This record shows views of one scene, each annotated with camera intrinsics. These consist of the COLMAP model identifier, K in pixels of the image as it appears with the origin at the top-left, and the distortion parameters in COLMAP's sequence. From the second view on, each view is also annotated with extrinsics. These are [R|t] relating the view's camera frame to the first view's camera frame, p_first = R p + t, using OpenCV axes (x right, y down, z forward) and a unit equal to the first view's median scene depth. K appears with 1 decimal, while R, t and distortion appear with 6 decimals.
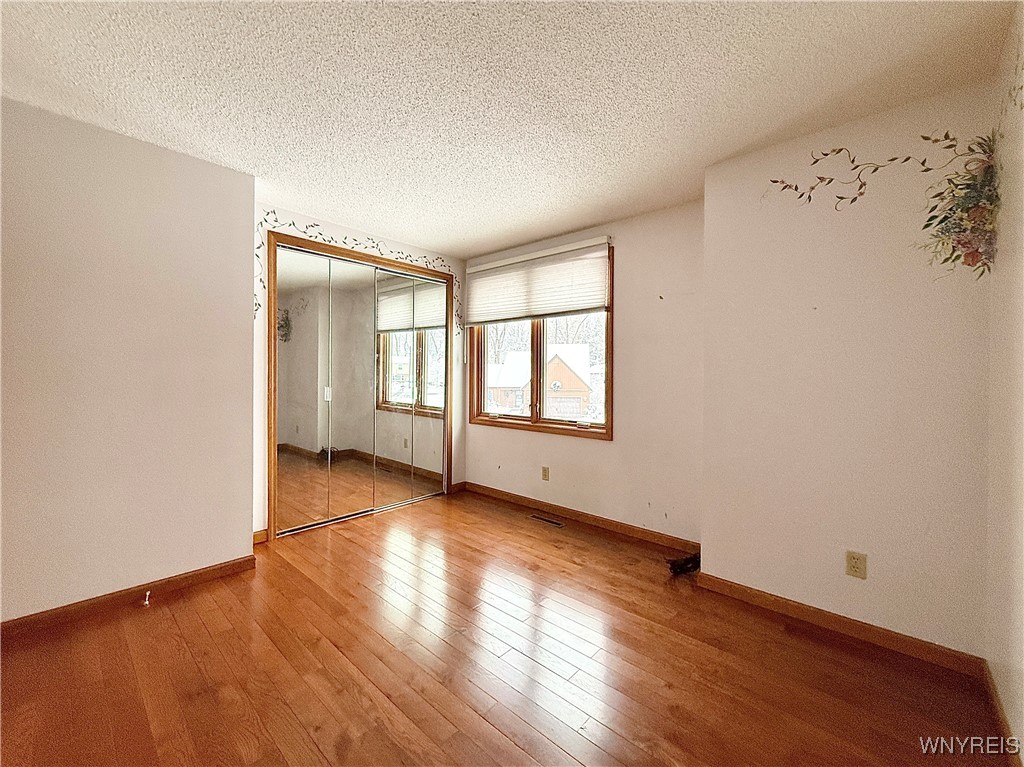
lens RADIAL K [[408.9, 0, 509.9], [0, 408.9, 377.8], [0, 0, 1]] dist [-0.001396, 0.000568]
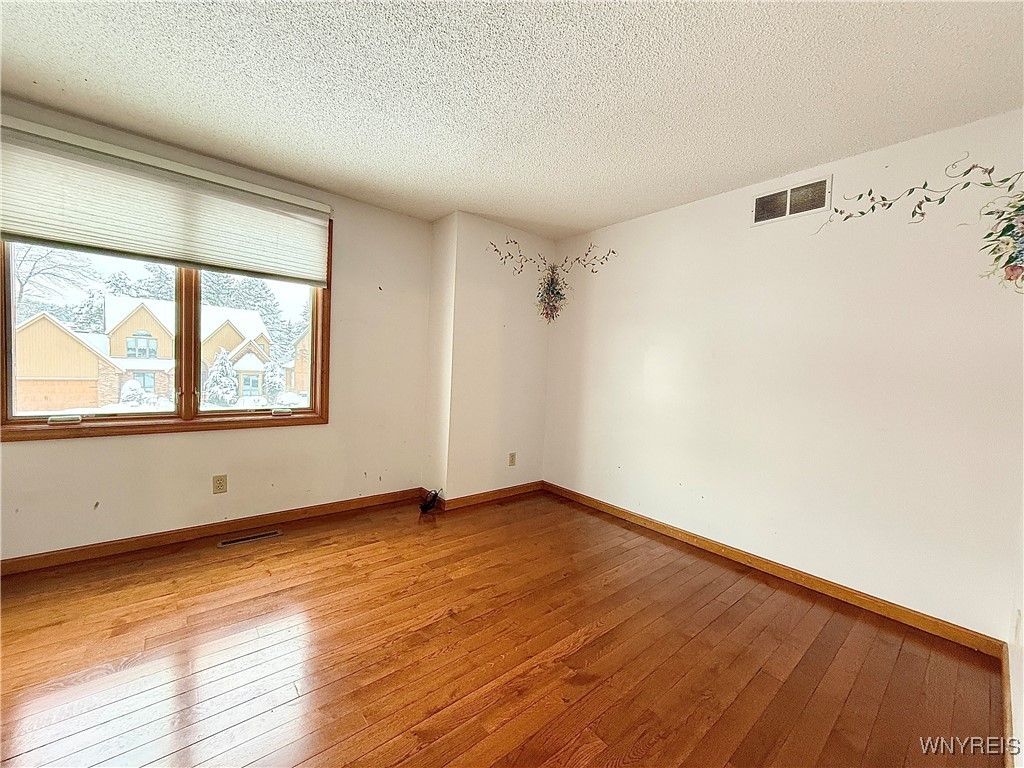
lens RADIAL K [[408.9, 0, 509.1], [0, 408.9, 385.9], [0, 0, 1]] dist [-0.001396, 0.000568]
pose [[0.144051, -0.051763, 0.988215, -0.646389], [-0.035570, 0.997715, 0.057446, -0.005978], [-0.988931, -0.043426, 0.141881, 0.442070]]
